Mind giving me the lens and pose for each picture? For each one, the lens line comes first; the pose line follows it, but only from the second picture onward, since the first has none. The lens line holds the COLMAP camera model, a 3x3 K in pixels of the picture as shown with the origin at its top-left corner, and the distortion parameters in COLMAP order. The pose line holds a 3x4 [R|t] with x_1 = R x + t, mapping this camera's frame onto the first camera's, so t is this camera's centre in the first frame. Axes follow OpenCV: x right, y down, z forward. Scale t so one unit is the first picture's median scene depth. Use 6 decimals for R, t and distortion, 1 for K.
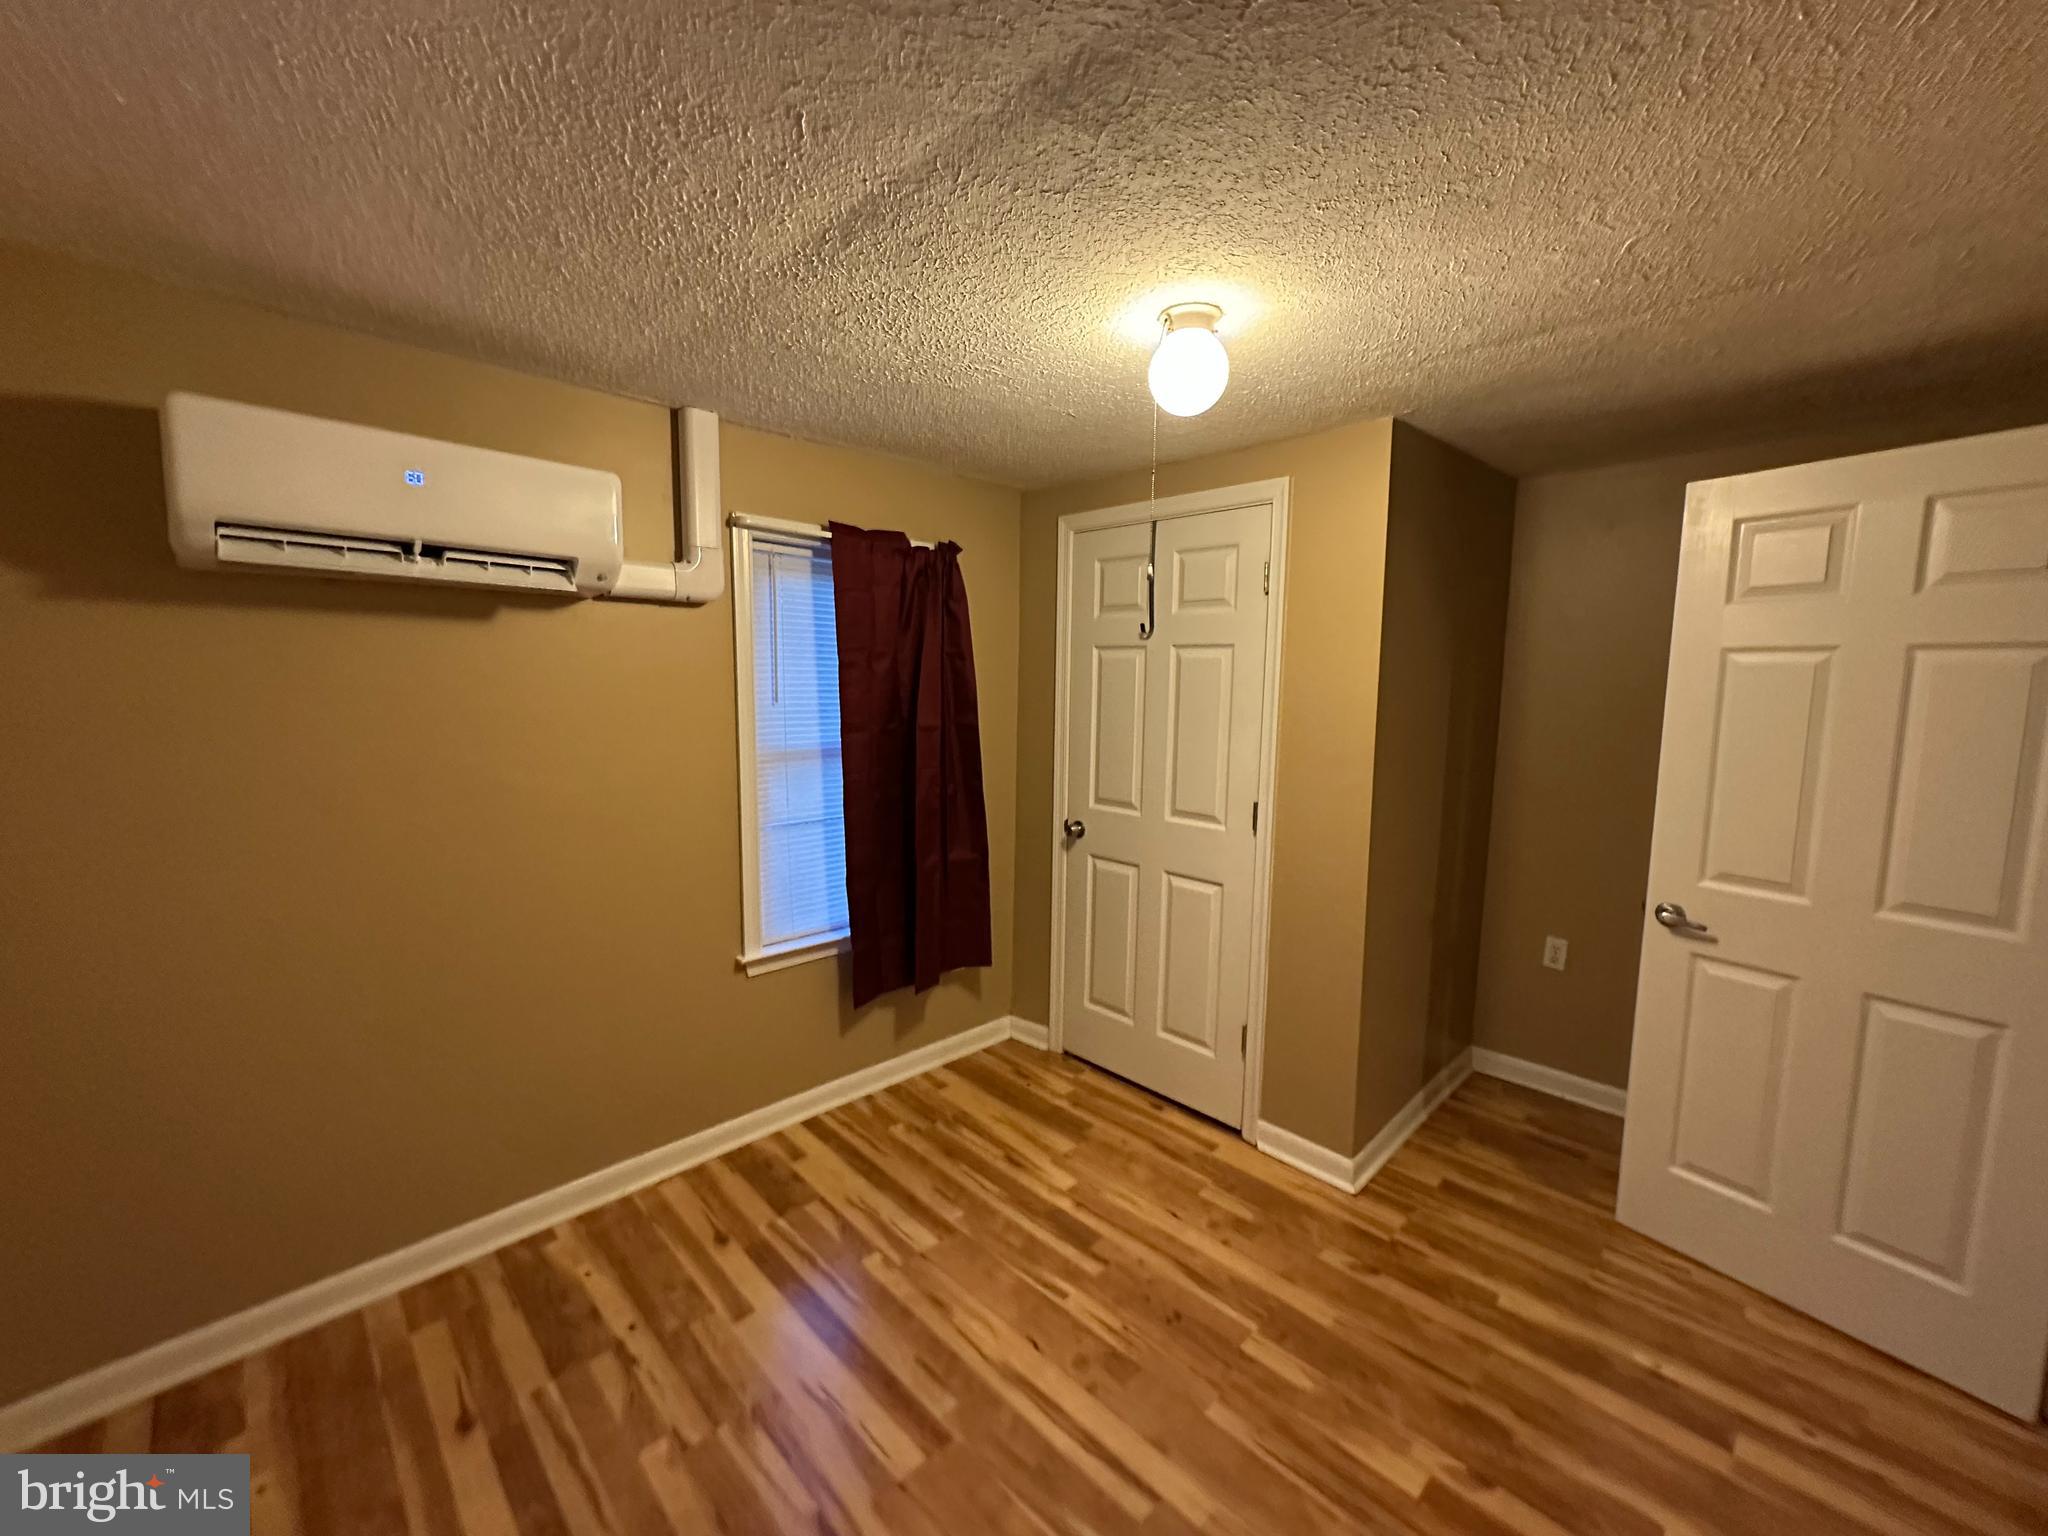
lens RADIAL K [[814.9, 0, 1023.1], [0, 814.9, 765.6], [0, 0, 1]] dist [-0.005983, 0.000918]
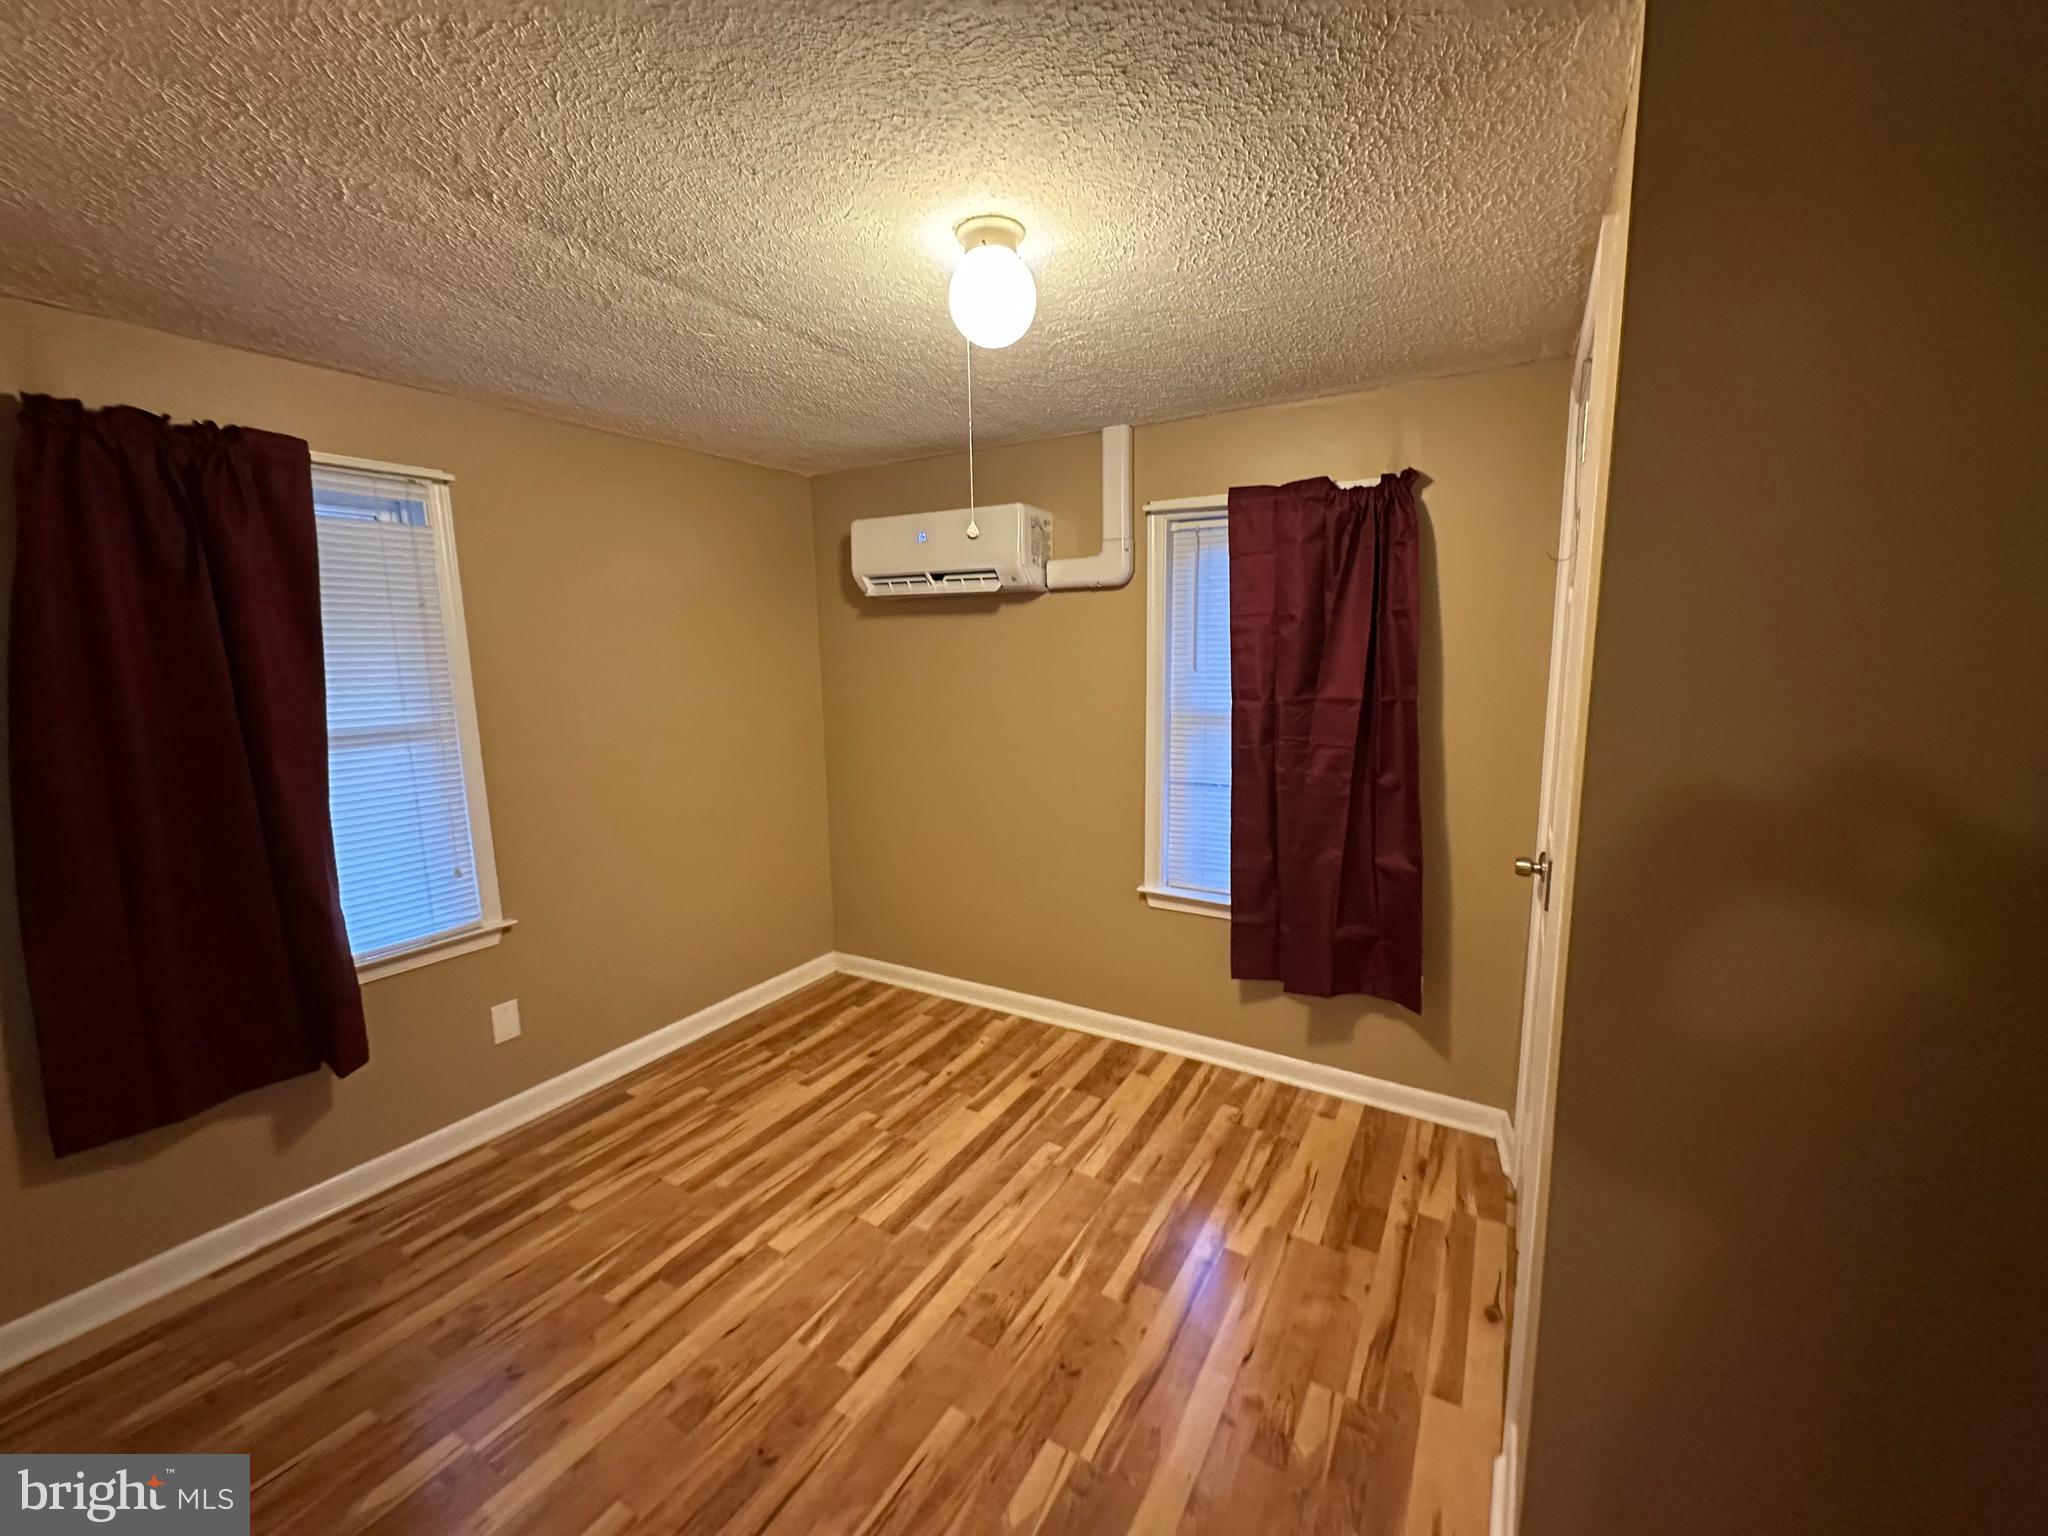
lens RADIAL K [[814.9, 0, 1034.7], [0, 814.9, 773.7], [0, 0, 1]] dist [-0.005983, 0.000918]
pose [[0.252658, 0.129188, -0.958892, 0.812093], [-0.091421, 0.989800, 0.109264, -0.045234], [0.963227, 0.060056, 0.261891, 0.603890]]
